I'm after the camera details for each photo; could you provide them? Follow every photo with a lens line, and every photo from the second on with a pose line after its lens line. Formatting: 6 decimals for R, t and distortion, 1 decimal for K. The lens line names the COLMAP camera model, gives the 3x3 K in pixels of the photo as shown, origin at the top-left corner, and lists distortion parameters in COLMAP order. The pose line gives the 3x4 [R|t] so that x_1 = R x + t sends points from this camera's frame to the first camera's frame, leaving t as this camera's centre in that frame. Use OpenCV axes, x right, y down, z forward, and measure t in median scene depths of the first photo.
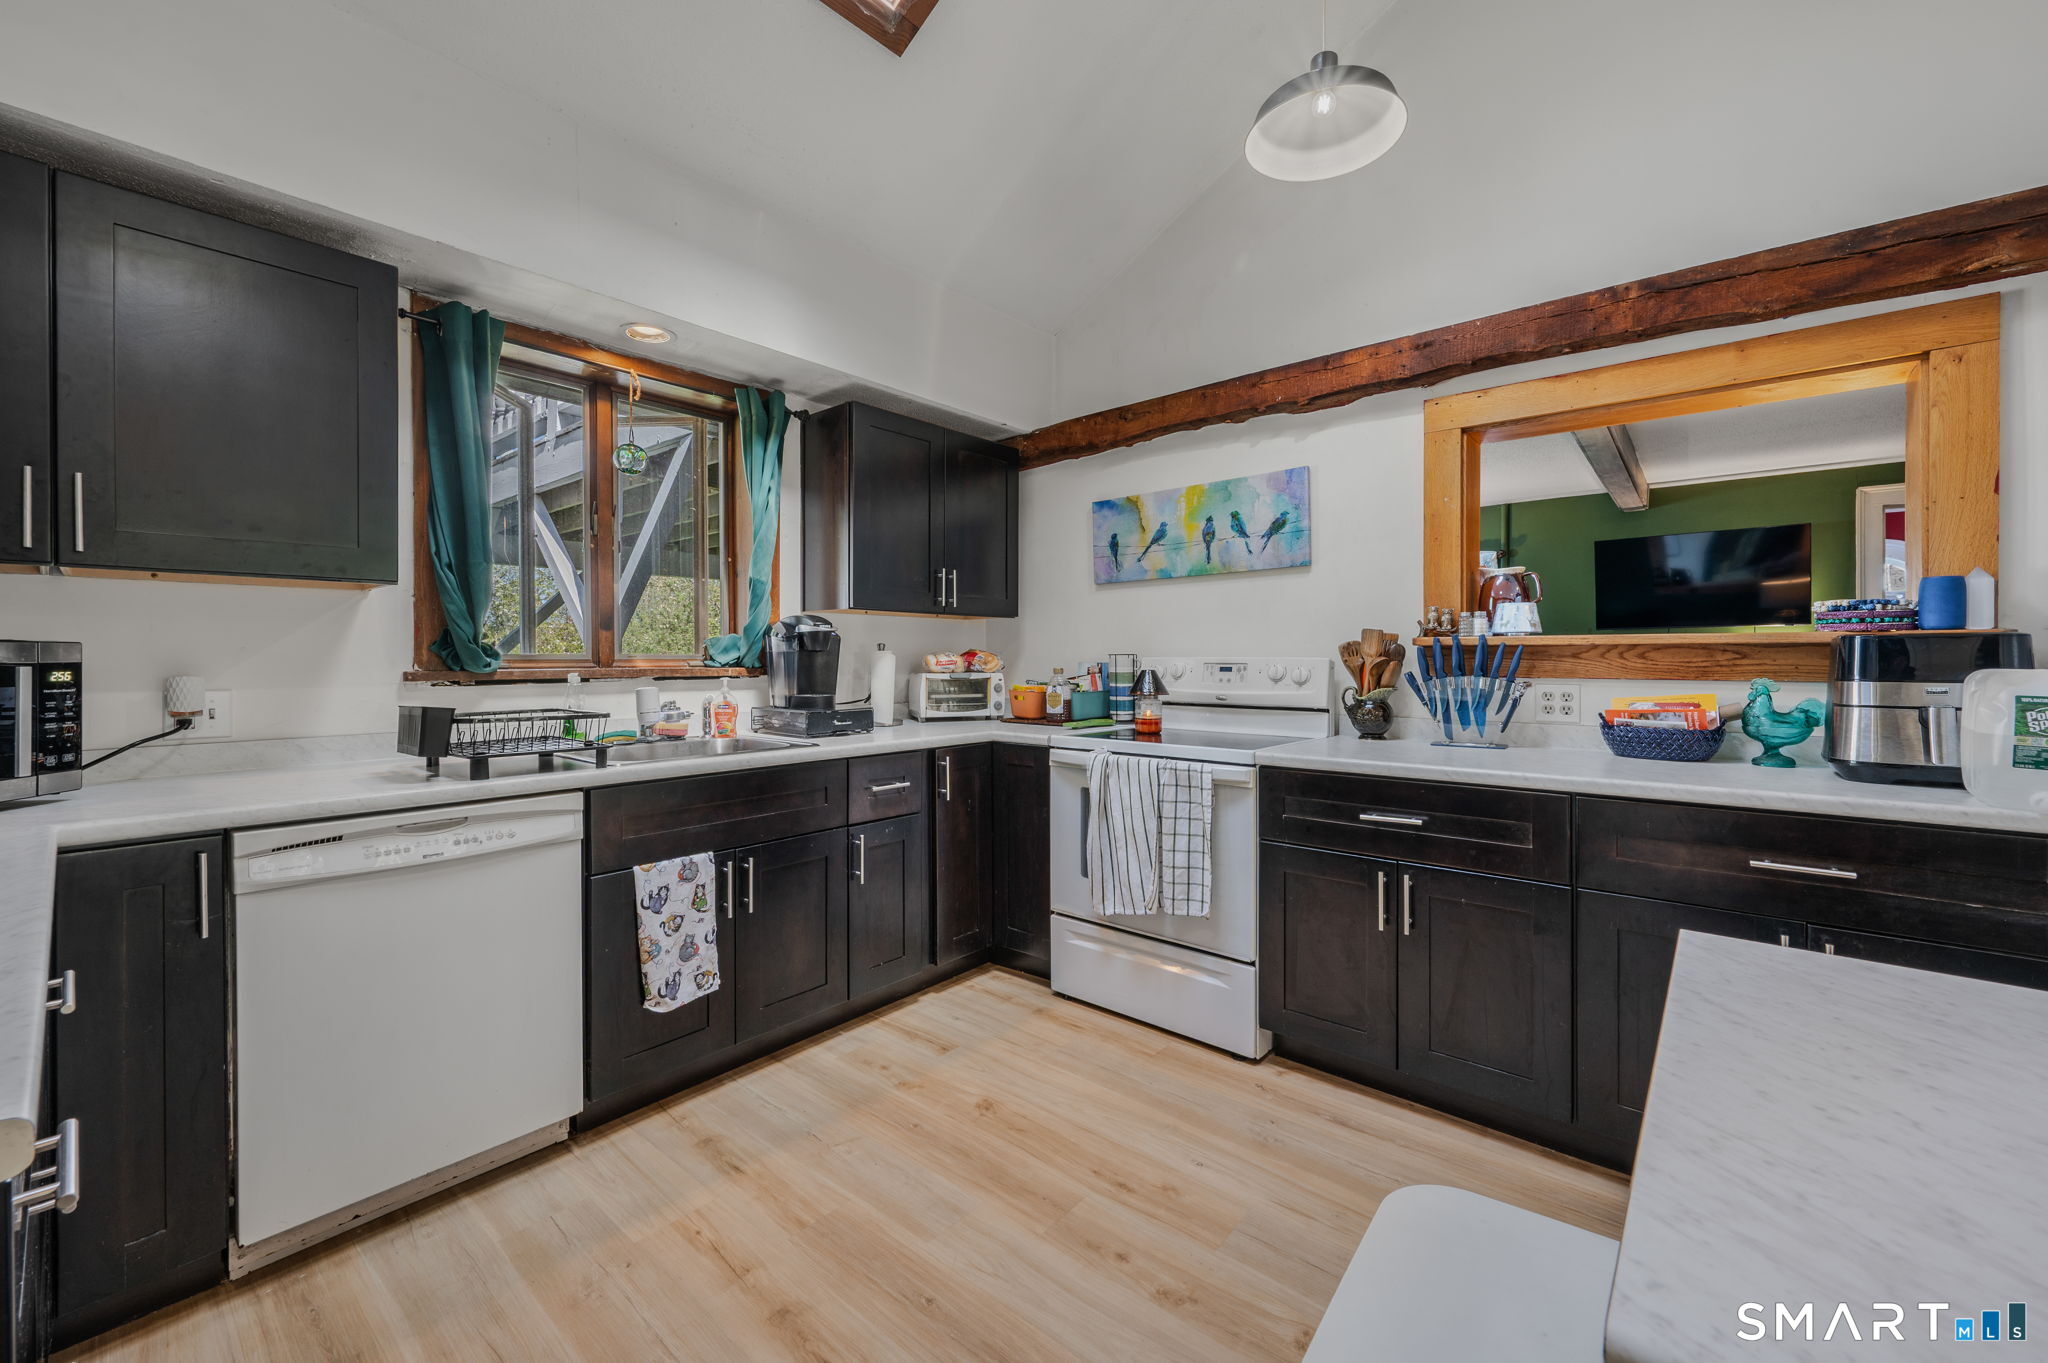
lens RADIAL K [[808.1, 0, 1033.8], [0, 808.1, 659.5], [0, 0, 1]] dist [0.000378, 0.000097]
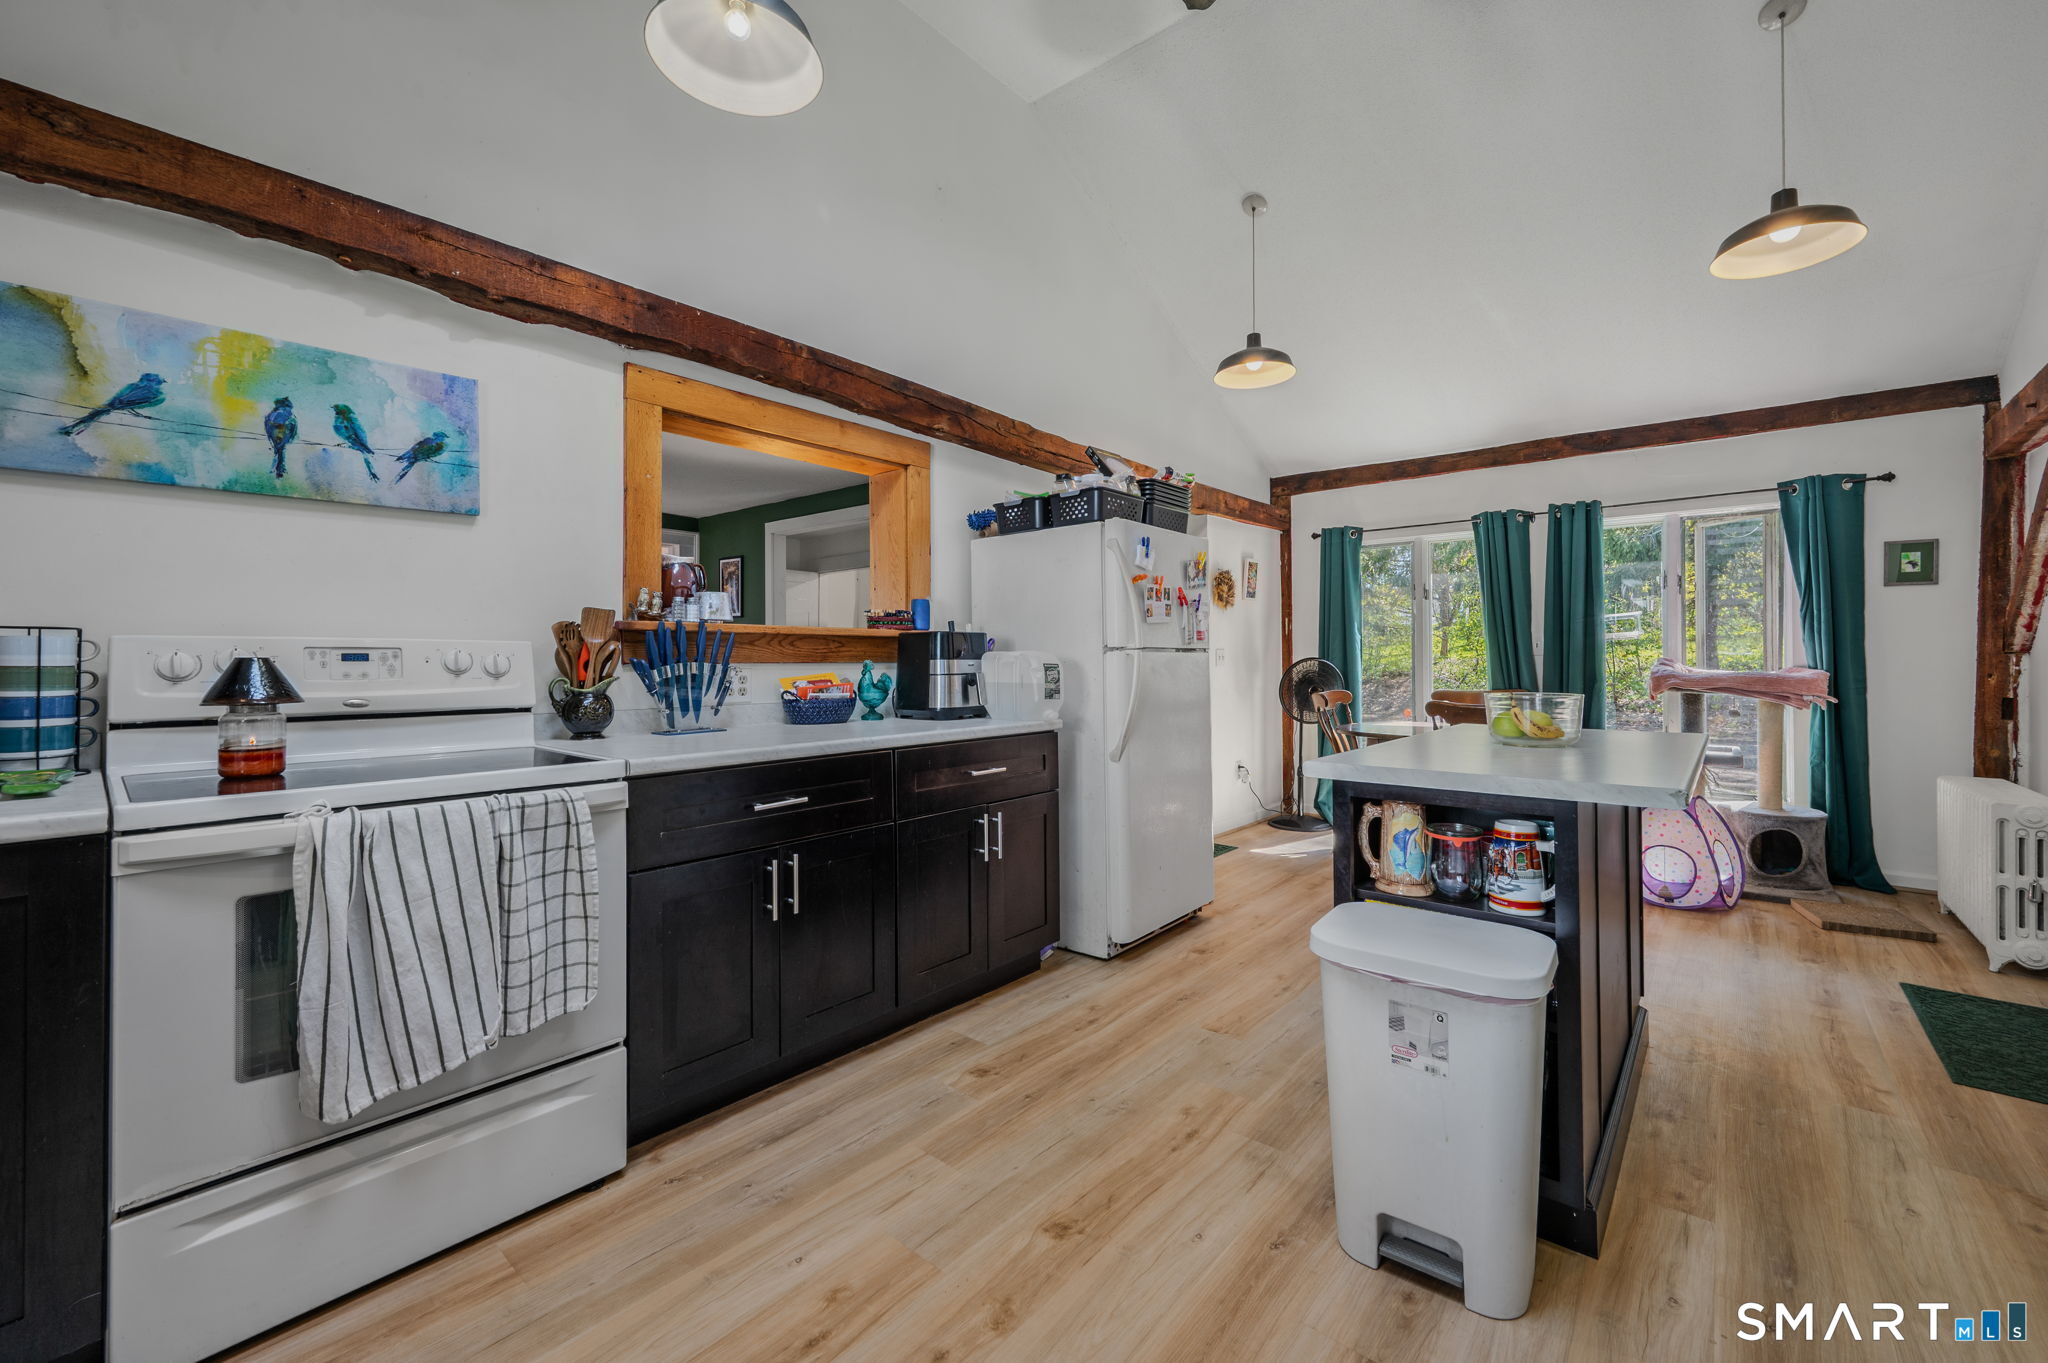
lens RADIAL K [[832.3, 0, 1022.1], [0, 832.3, 649.6], [0, 0, 1]] dist [-0.000332, -0.000136]
pose [[0.008639, 0.012690, 0.999882, -0.446927], [0.005677, 0.999903, -0.012739, 0.019280], [-0.999947, 0.005786, 0.008567, 0.543368]]
